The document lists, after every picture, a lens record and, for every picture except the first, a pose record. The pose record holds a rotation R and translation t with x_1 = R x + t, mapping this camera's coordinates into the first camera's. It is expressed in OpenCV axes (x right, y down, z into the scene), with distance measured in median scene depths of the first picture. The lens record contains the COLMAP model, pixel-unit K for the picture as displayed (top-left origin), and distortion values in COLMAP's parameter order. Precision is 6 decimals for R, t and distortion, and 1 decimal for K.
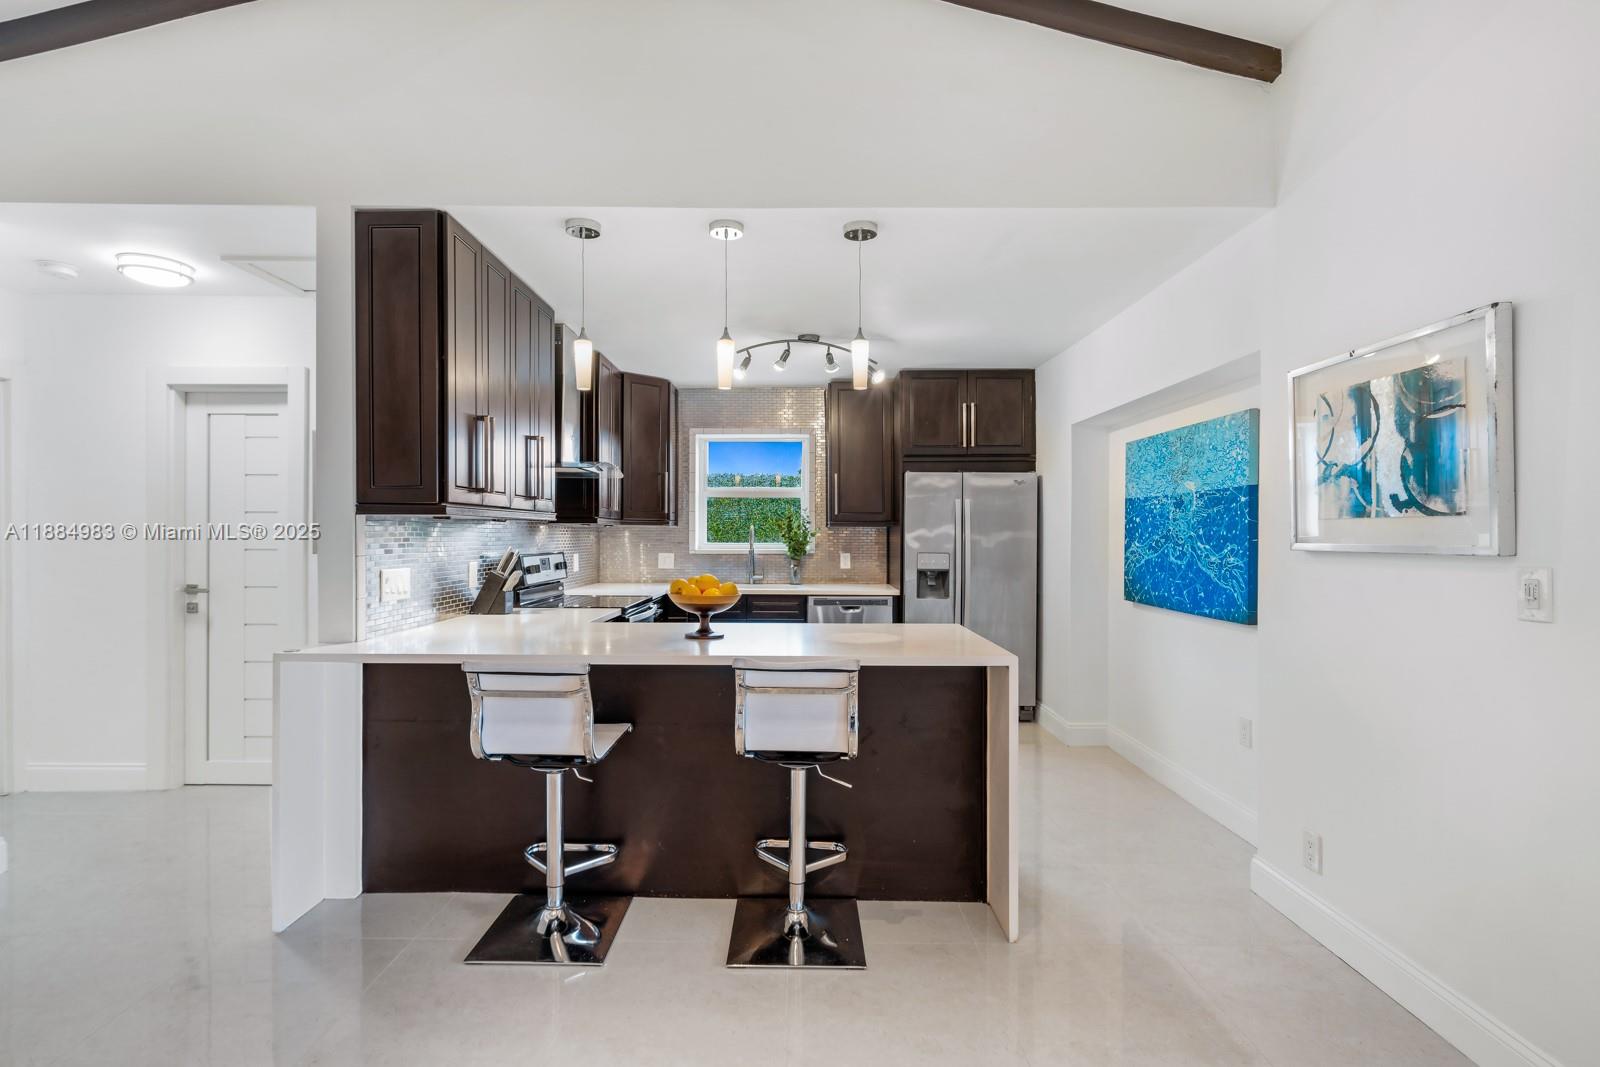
lens RADIAL K [[750.1, 0, 794.2], [0, 750.1, 539.7], [0, 0, 1]] dist [-0.000612, 0.000701]
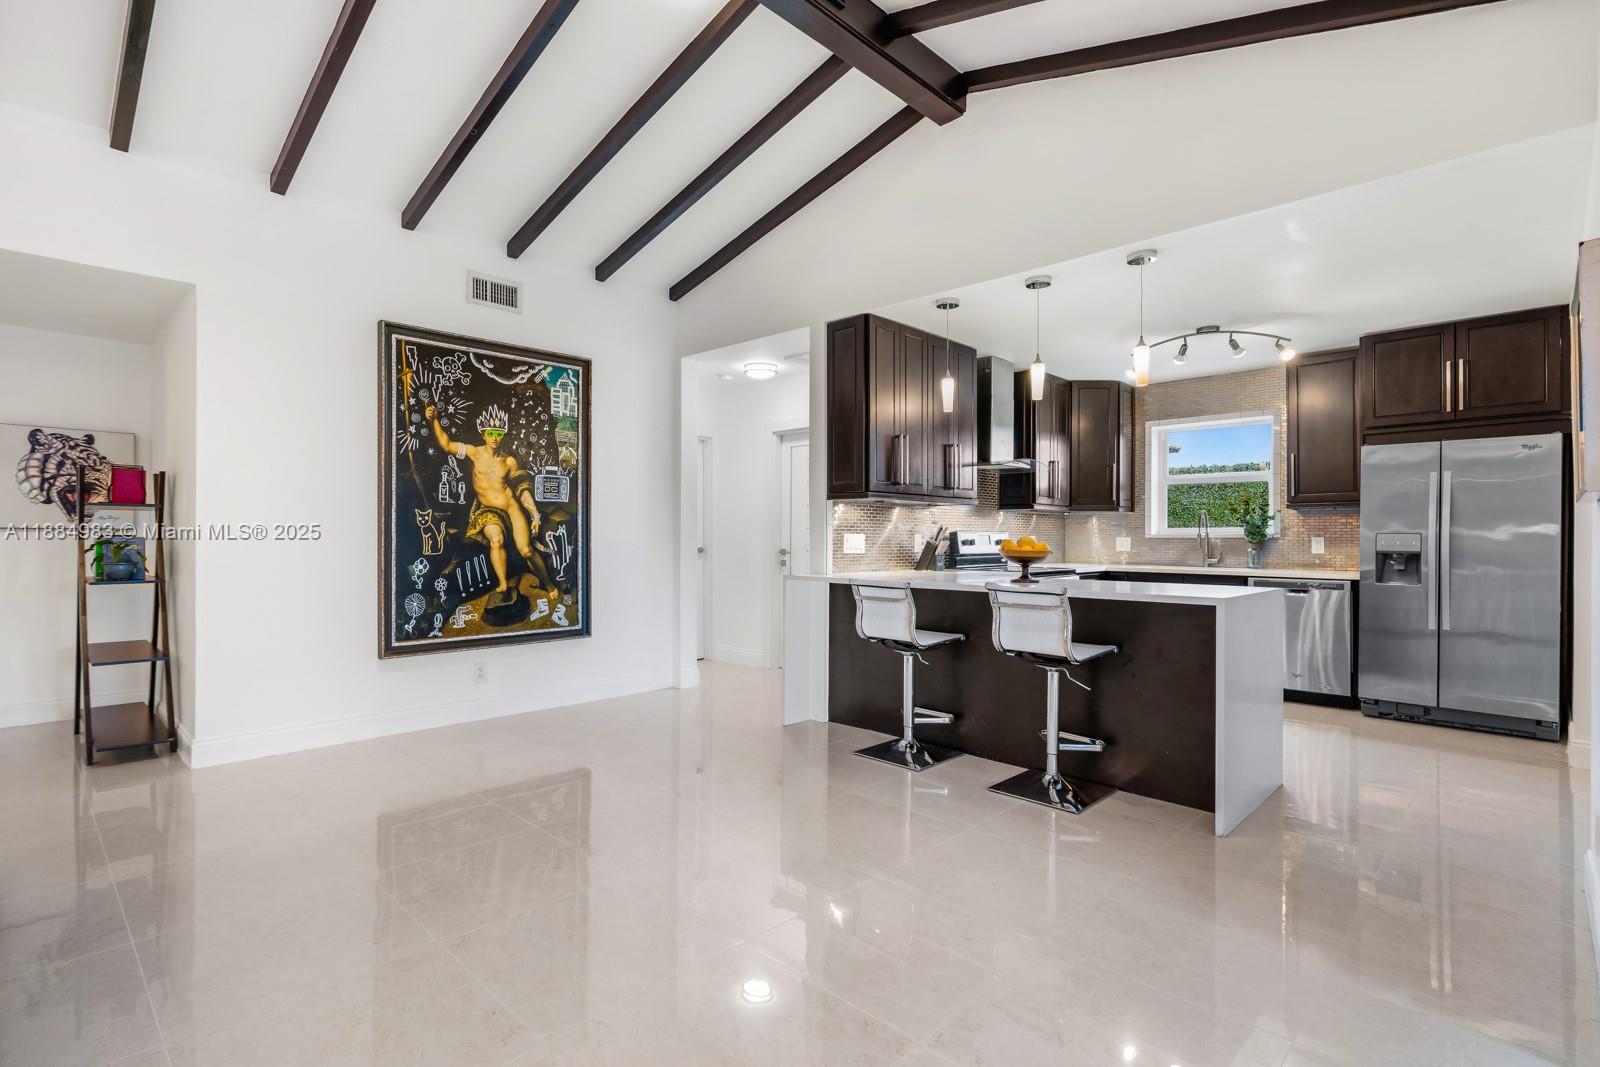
lens RADIAL K [[773.0, 0, 807.5], [0, 773.0, 536.6], [0, 0, 1]] dist [-0.005219, -0.000453]
pose [[0.727385, -0.002638, -0.686225, 0.347047], [-0.005783, 0.999934, -0.009974, 0.039837], [0.686206, 0.011224, 0.727321, -0.183665]]
